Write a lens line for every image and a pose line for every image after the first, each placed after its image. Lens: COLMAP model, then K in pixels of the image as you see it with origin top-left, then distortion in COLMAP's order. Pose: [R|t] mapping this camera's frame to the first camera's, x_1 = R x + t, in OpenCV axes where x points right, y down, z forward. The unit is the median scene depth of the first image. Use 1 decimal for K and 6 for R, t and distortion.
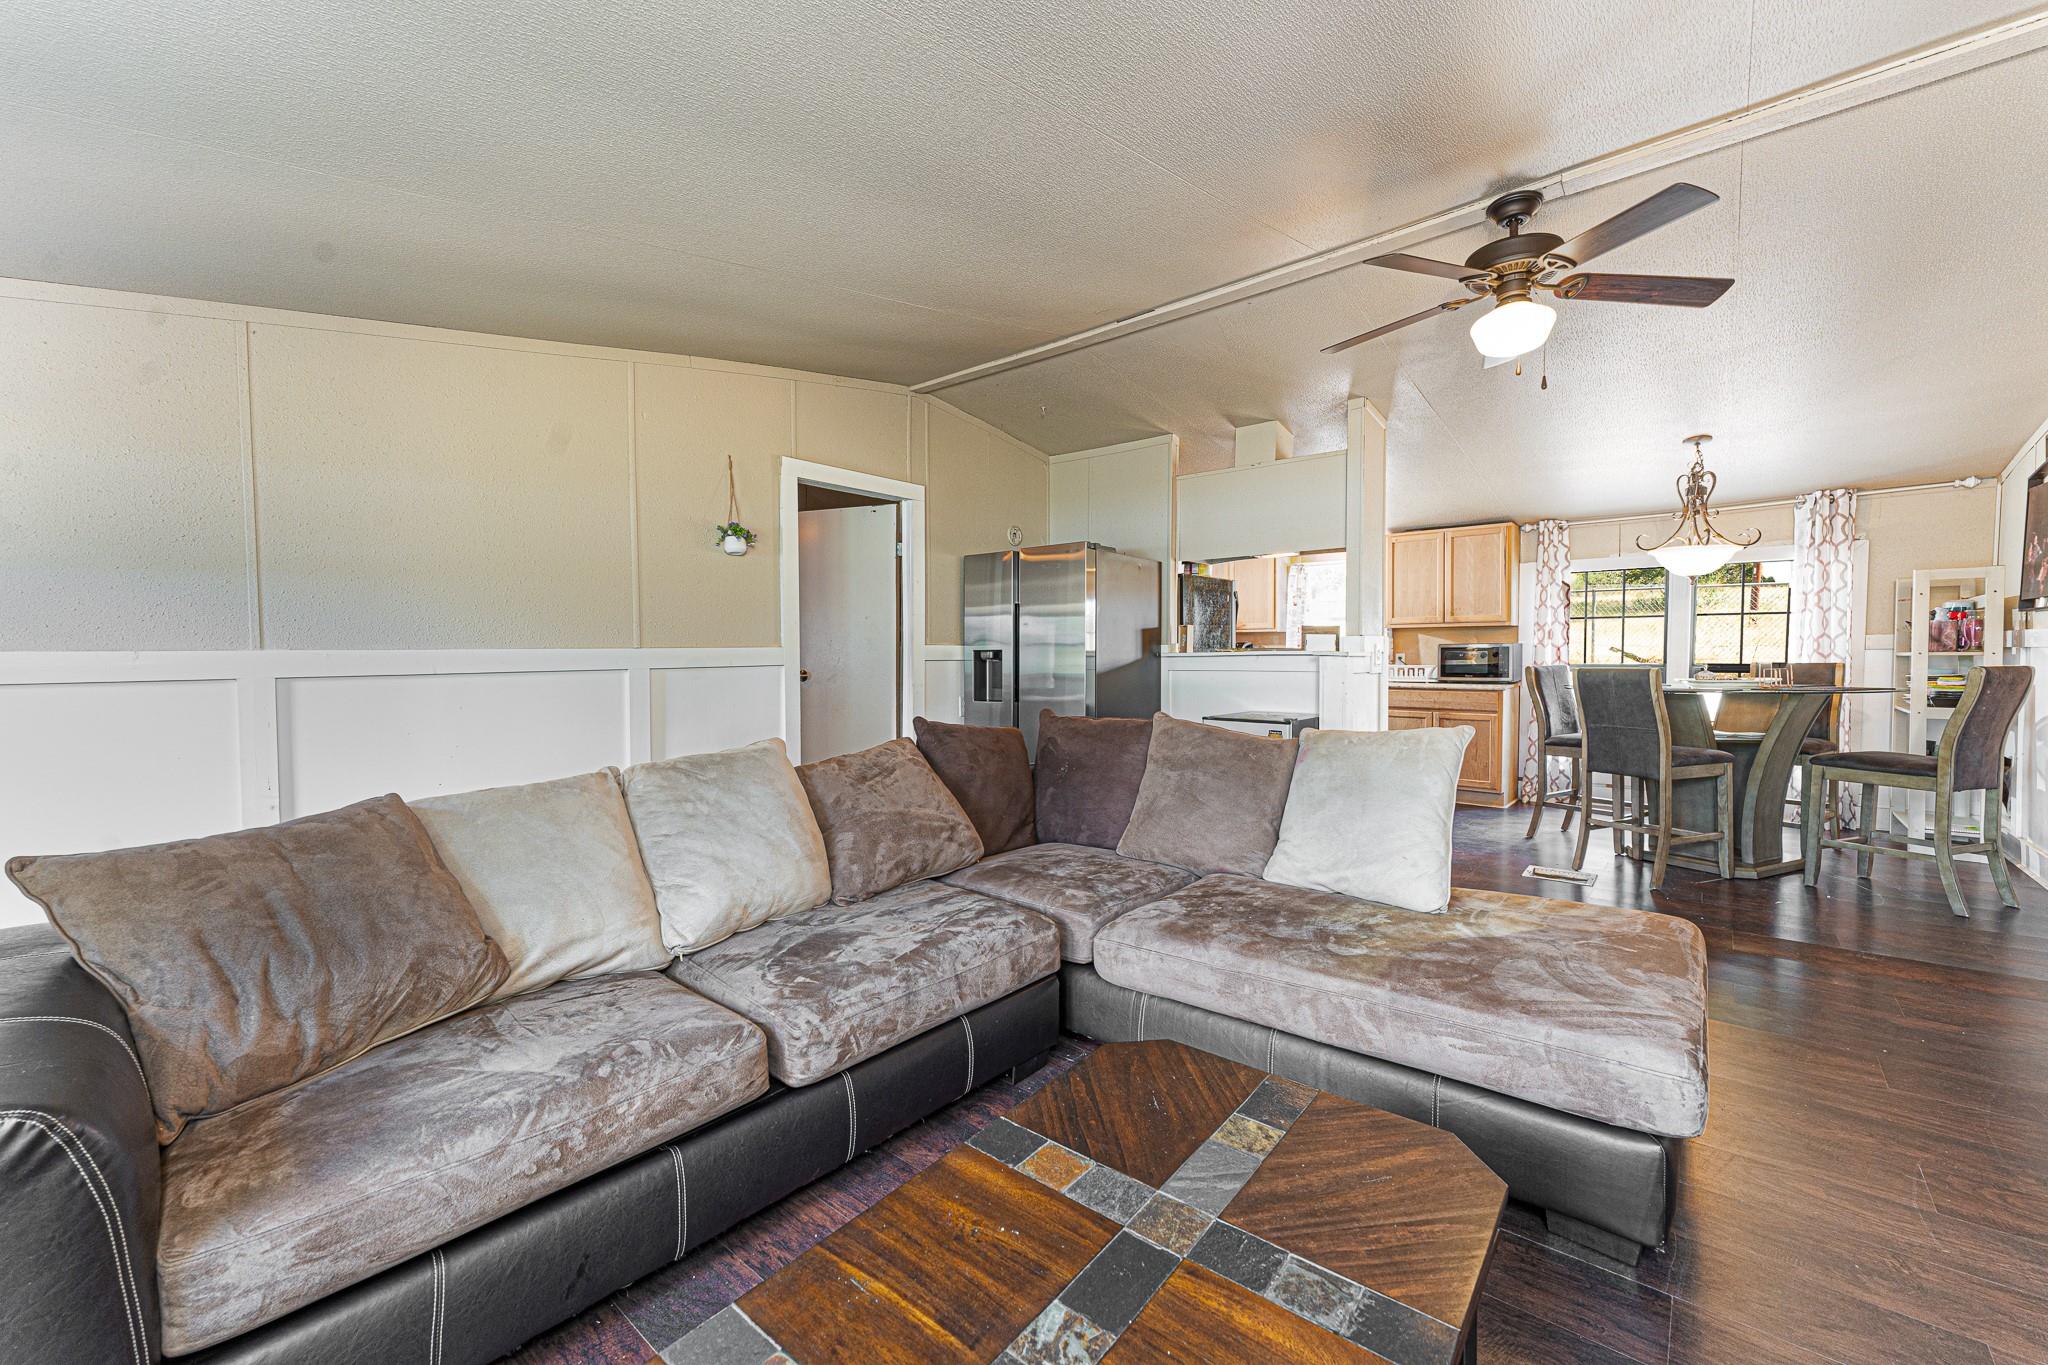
lens RADIAL K [[811.3, 0, 1017.4], [0, 811.3, 675.3], [0, 0, 1]] dist [0.001827, 0.000268]
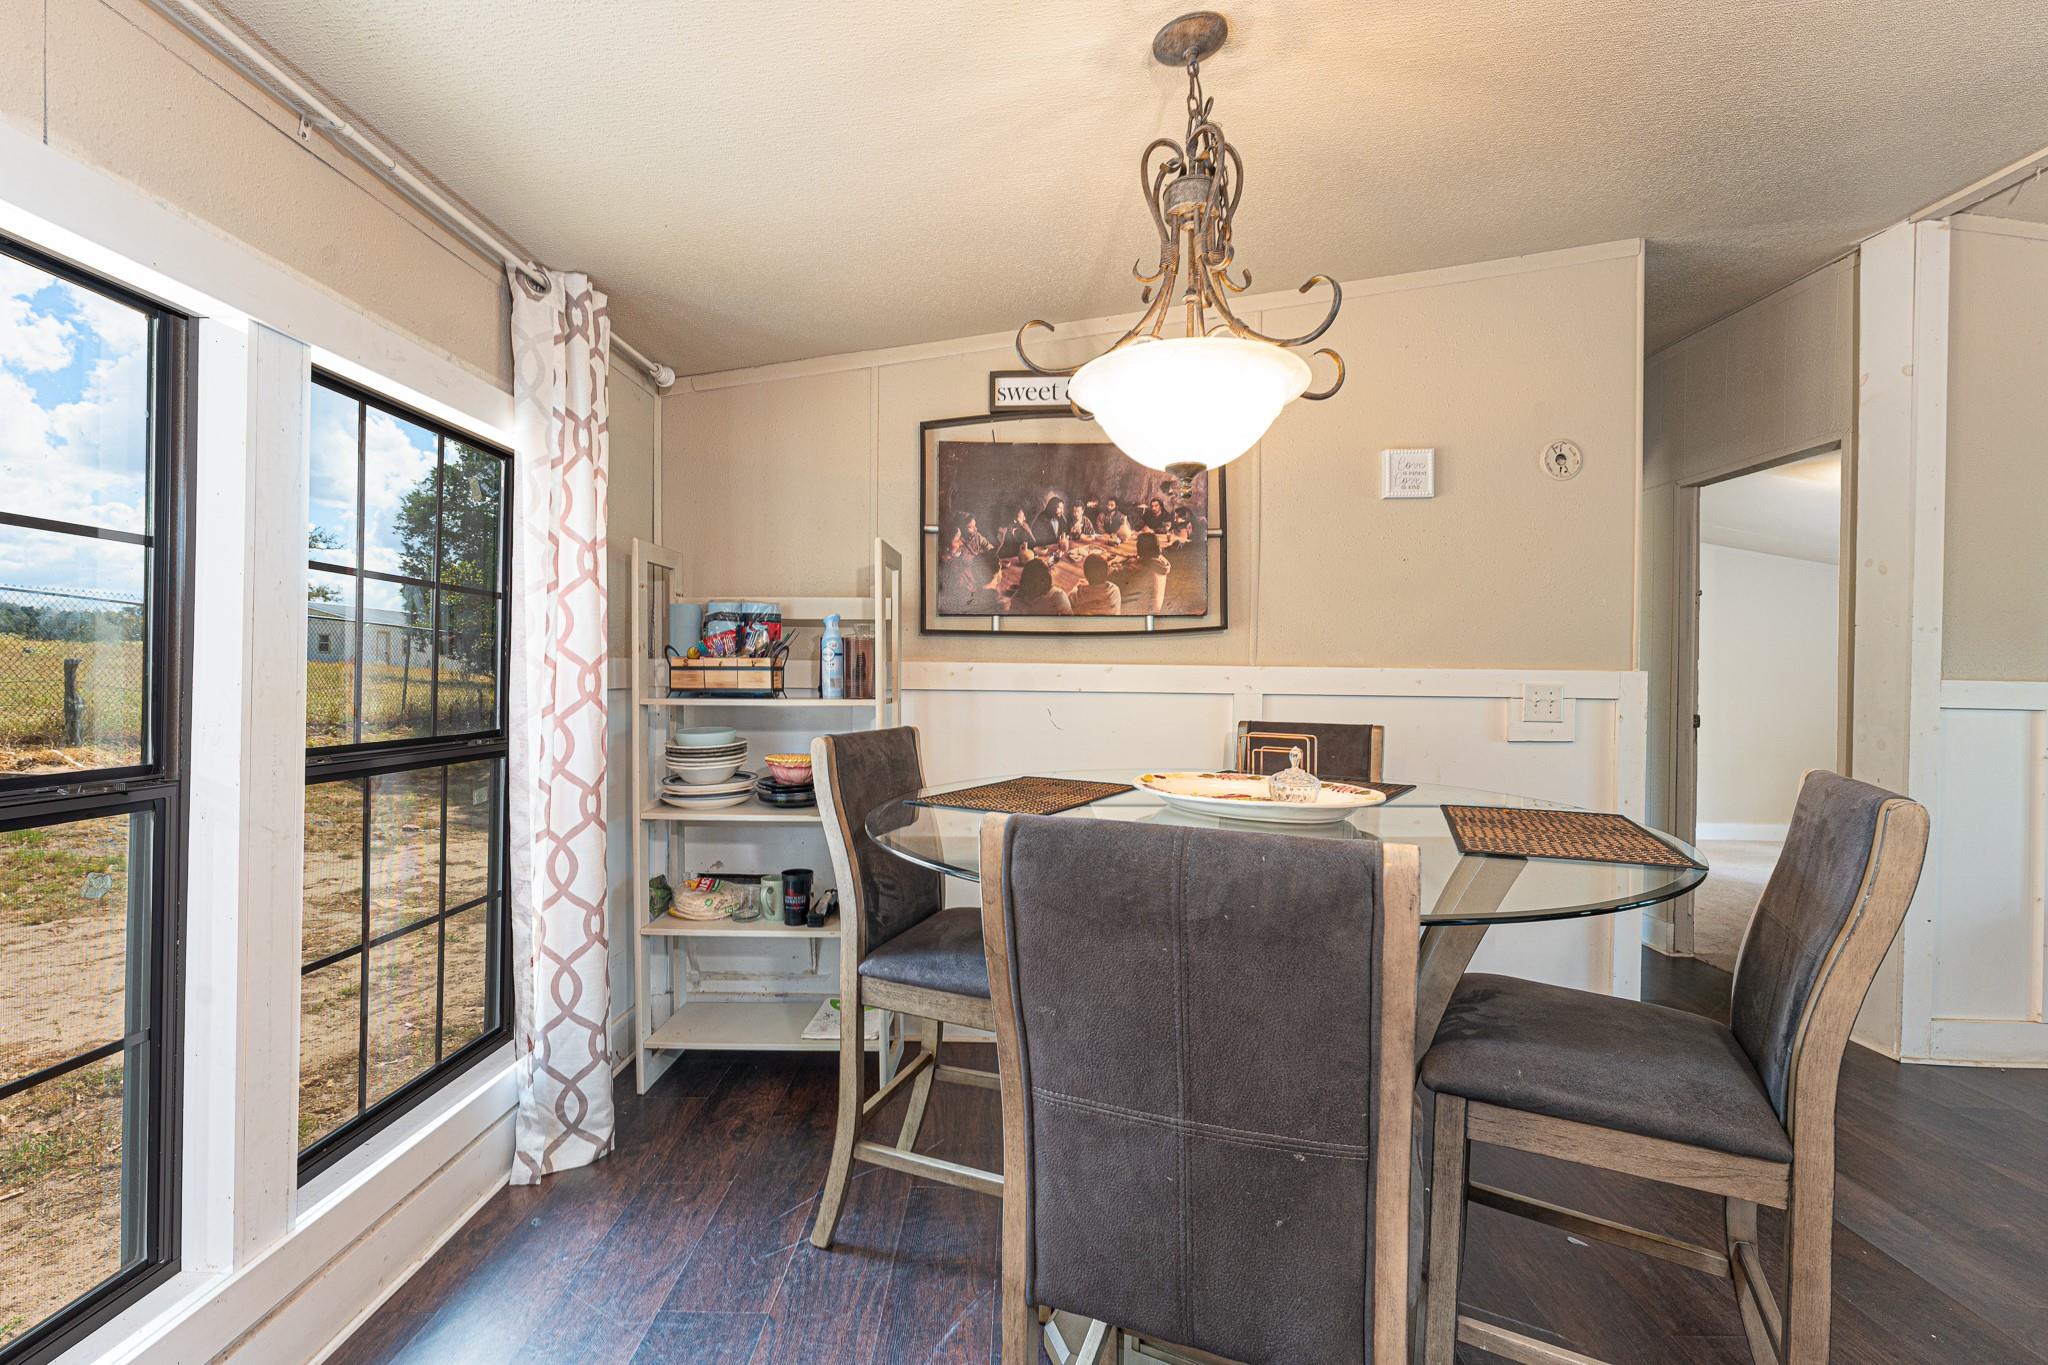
lens RADIAL K [[883.8, 0, 1029.3], [0, 883.8, 681.3], [0, 0, 1]] dist [0.002464, 0.000028]
pose [[-0.631519, -0.005890, 0.775338, 0.976188], [0.013892, 0.999725, 0.018909, -0.079294], [-0.775236, 0.022713, -0.631263, 2.037691]]
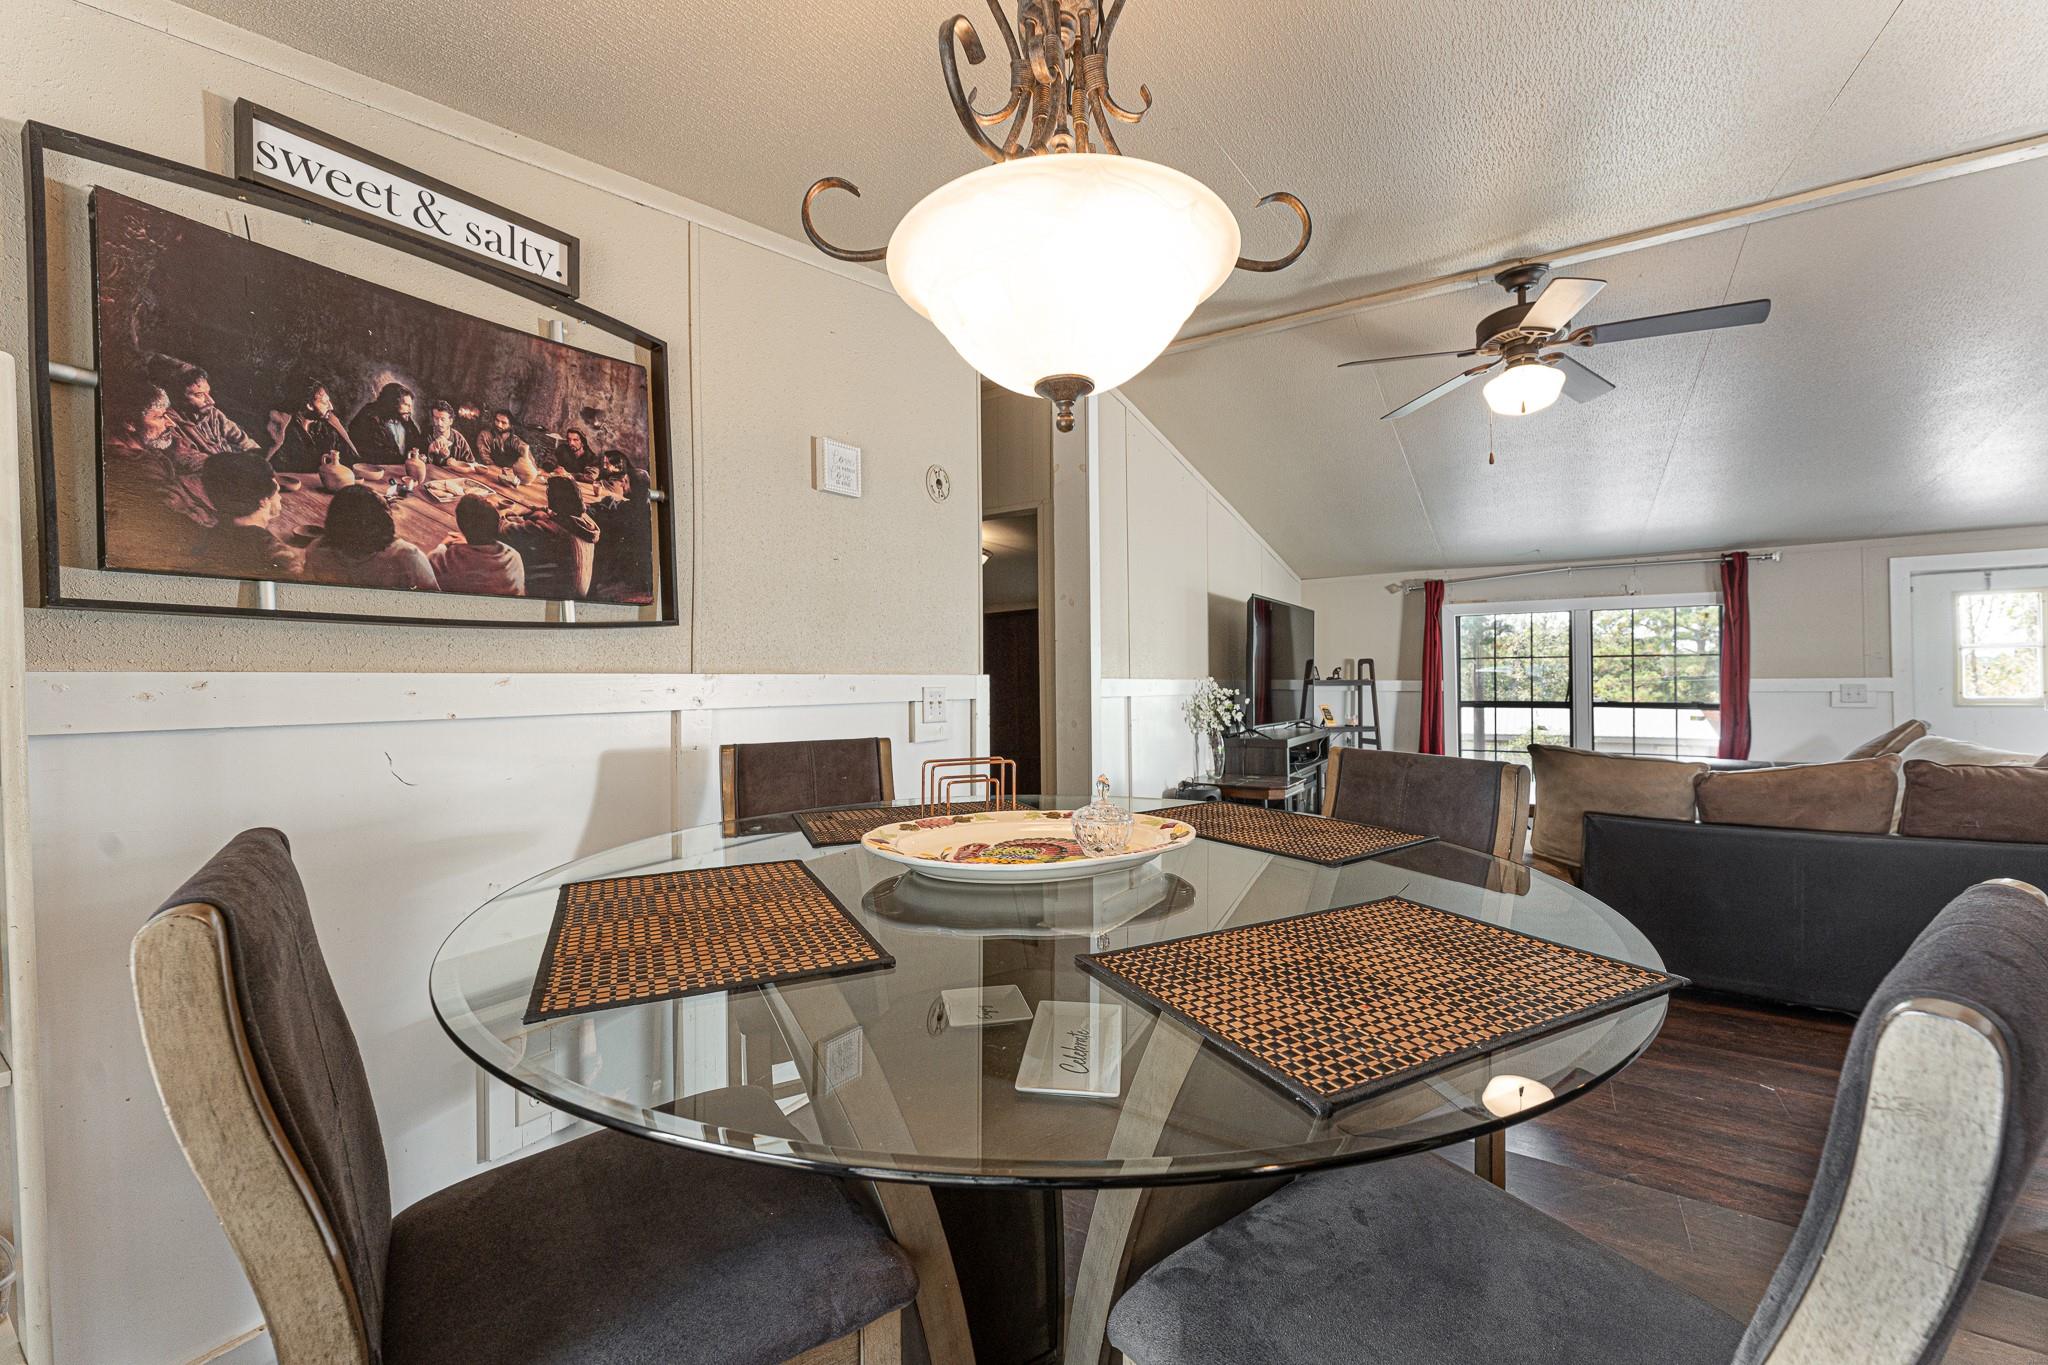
lens RADIAL K [[811.3, 0, 1017.4], [0, 811.3, 675.3], [0, 0, 1]] dist [0.001827, 0.000268]
pose [[-0.991645, 0.015892, -0.128013, 1.412626], [0.013133, 0.999663, 0.022370, -0.085150], [0.128325, 0.020502, -0.991520, 1.957832]]
